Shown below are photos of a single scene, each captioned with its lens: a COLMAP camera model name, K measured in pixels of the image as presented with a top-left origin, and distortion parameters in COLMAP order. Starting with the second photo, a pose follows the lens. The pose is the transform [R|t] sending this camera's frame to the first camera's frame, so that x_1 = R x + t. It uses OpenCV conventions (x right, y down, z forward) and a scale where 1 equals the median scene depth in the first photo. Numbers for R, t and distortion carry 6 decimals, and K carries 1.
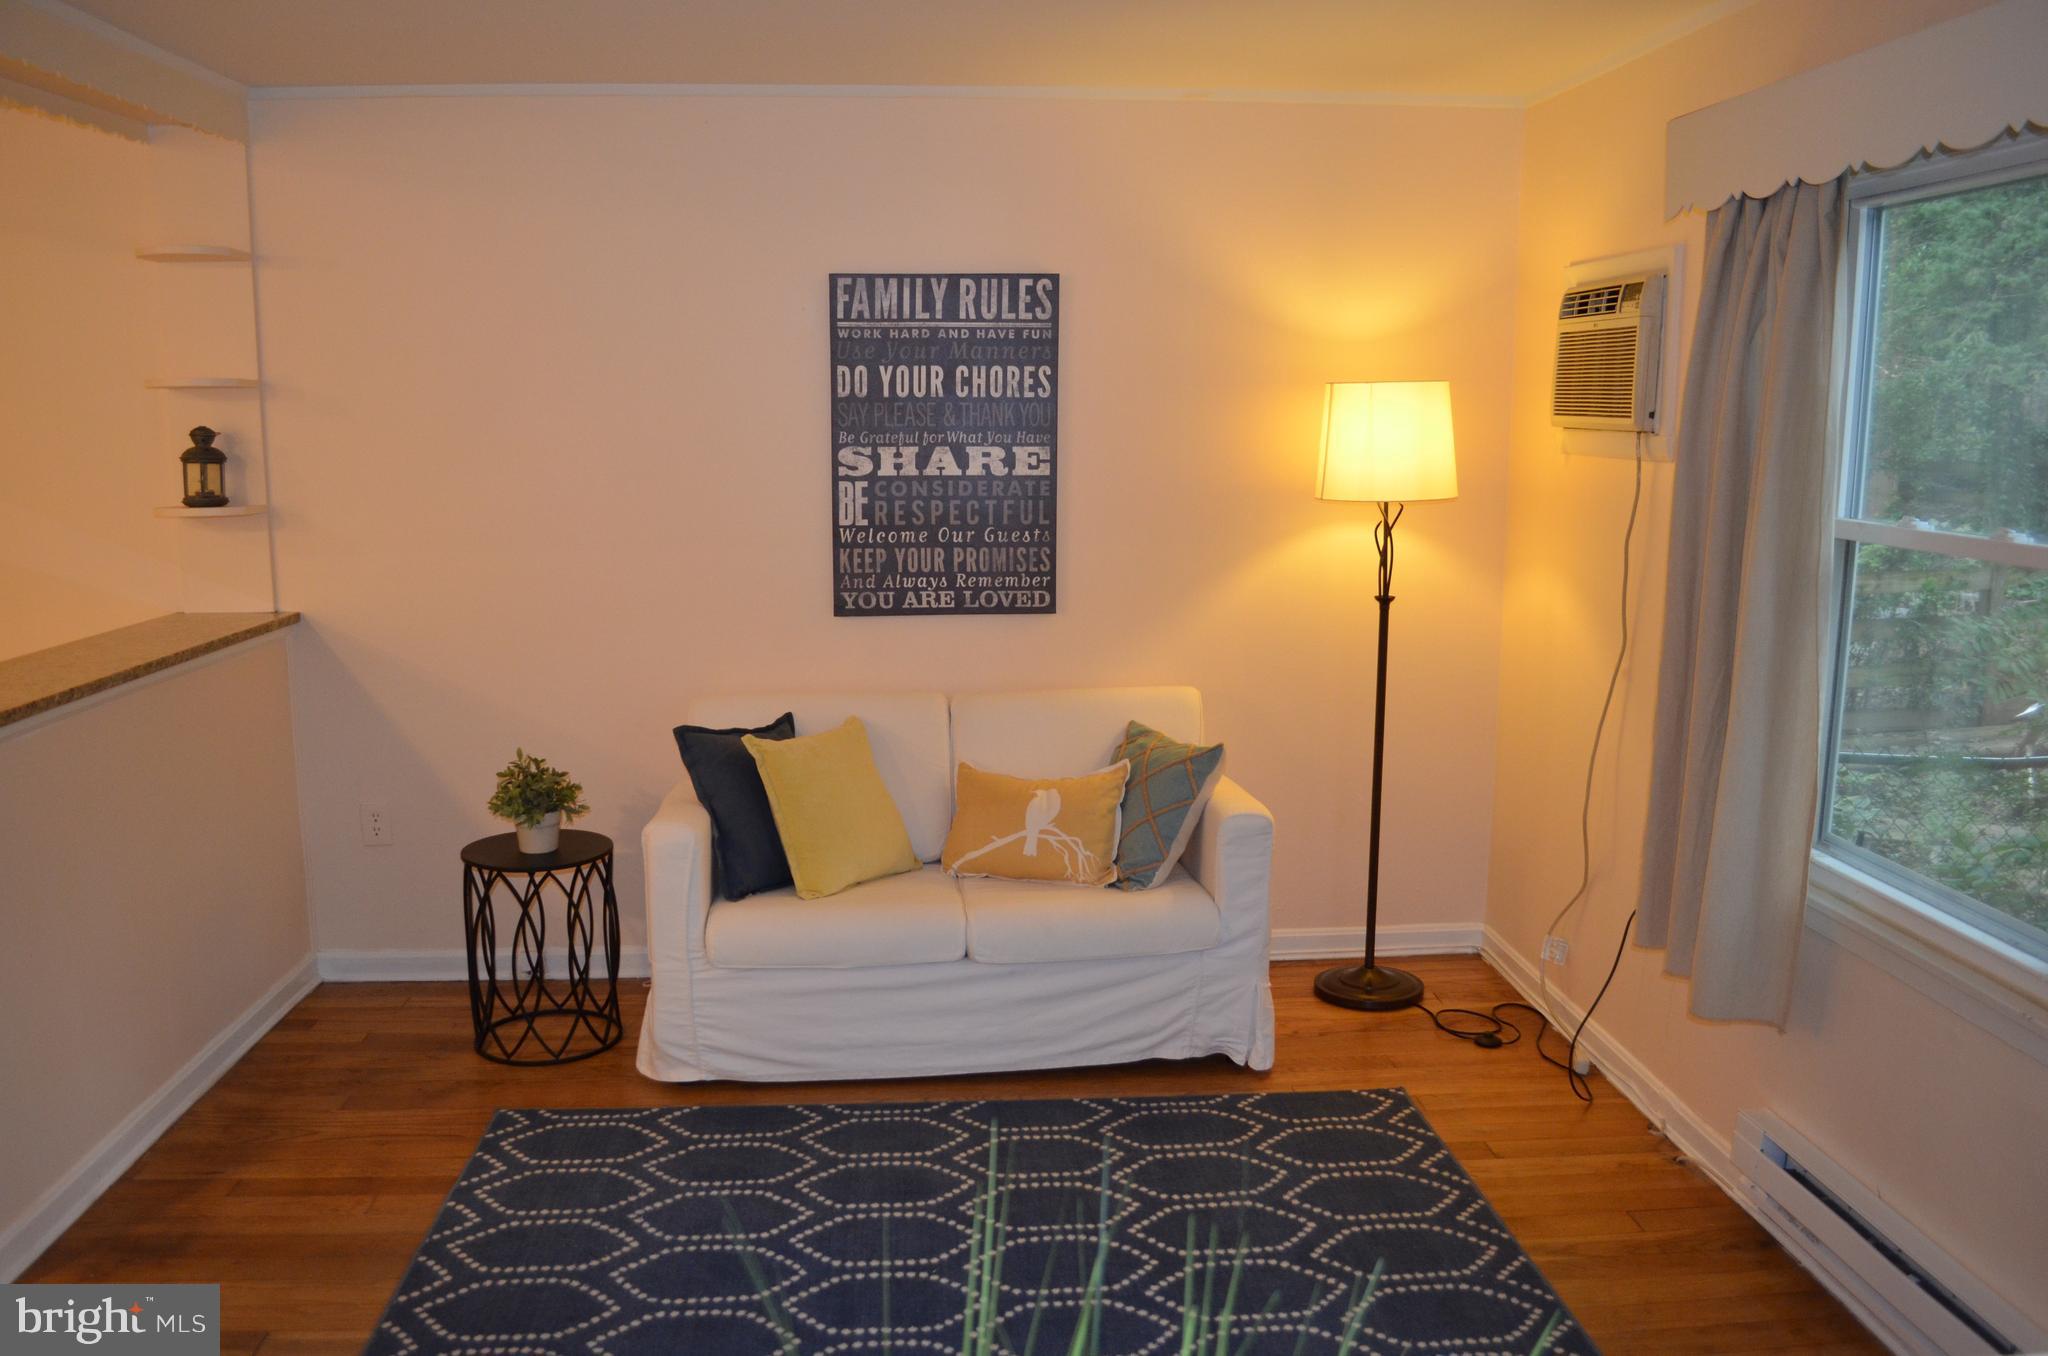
lens RADIAL K [[1610.2, 0, 1024.9], [0, 1610.2, 678.0], [0, 0, 1]] dist [-0.085819, 0.015837]
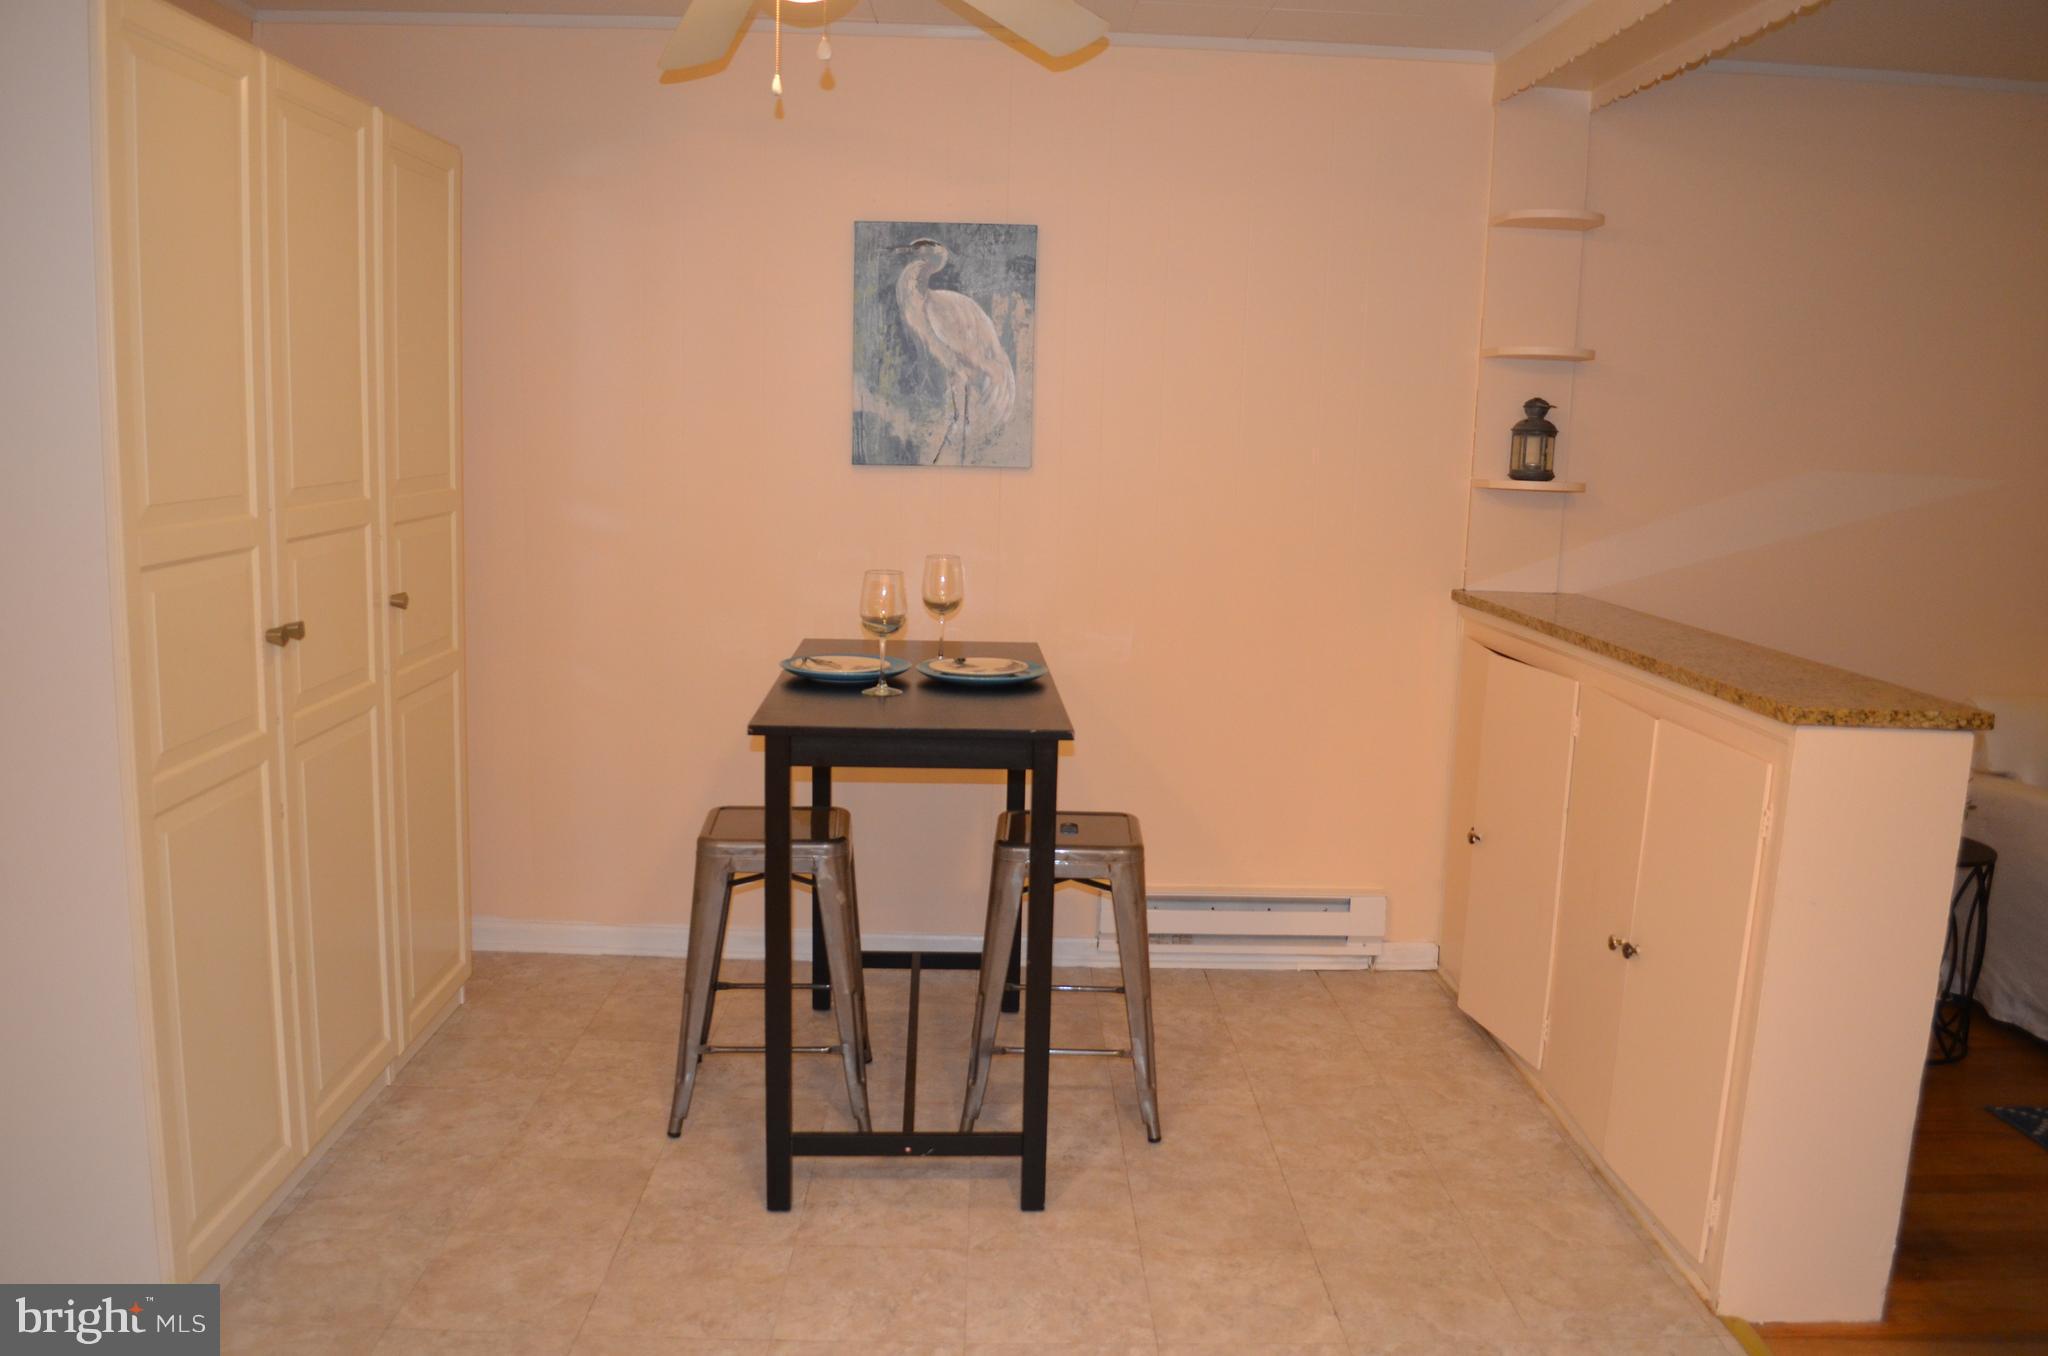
lens RADIAL K [[1610.2, 0, 1017.1], [0, 1610.2, 675.5], [0, 0, 1]] dist [-0.085819, 0.015837]
pose [[0.998492, 0.034471, -0.042733, -0.755321], [-0.034565, 0.999401, -0.001471, 0.022187], [0.042656, 0.002946, 0.999085, 0.006249]]
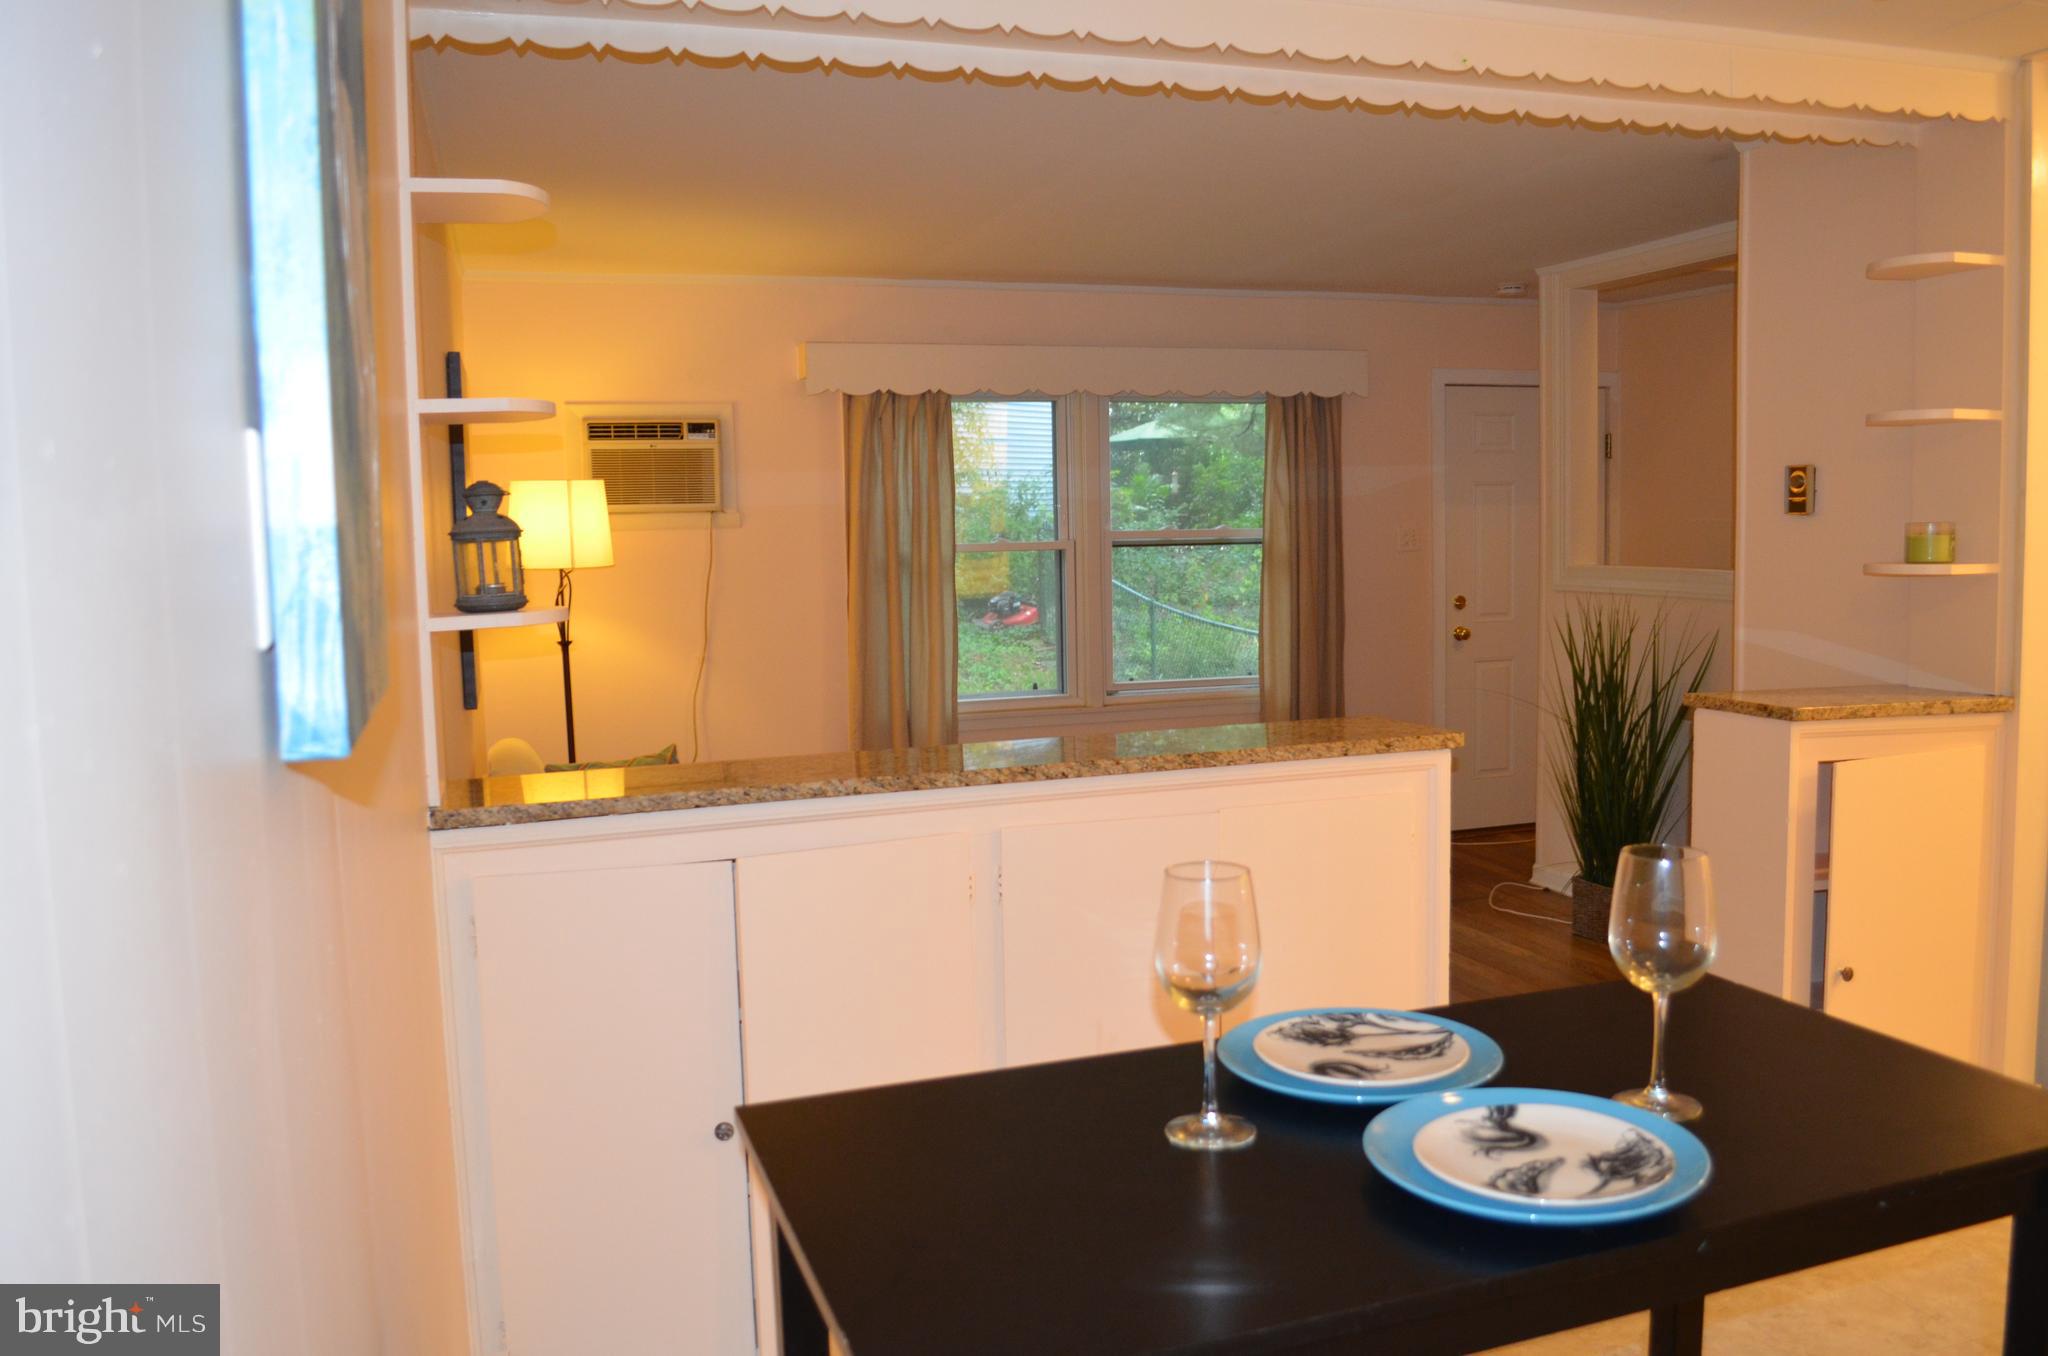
lens RADIAL K [[1610.2, 0, 1014.8], [0, 1610.2, 680.7], [0, 0, 1]] dist [-0.085819, 0.015837]
pose [[-0.224203, -0.089536, 0.970421, -1.123138], [0.182046, 0.974395, 0.131962, -0.122883], [-0.957388, 0.206248, -0.202162, 0.898709]]
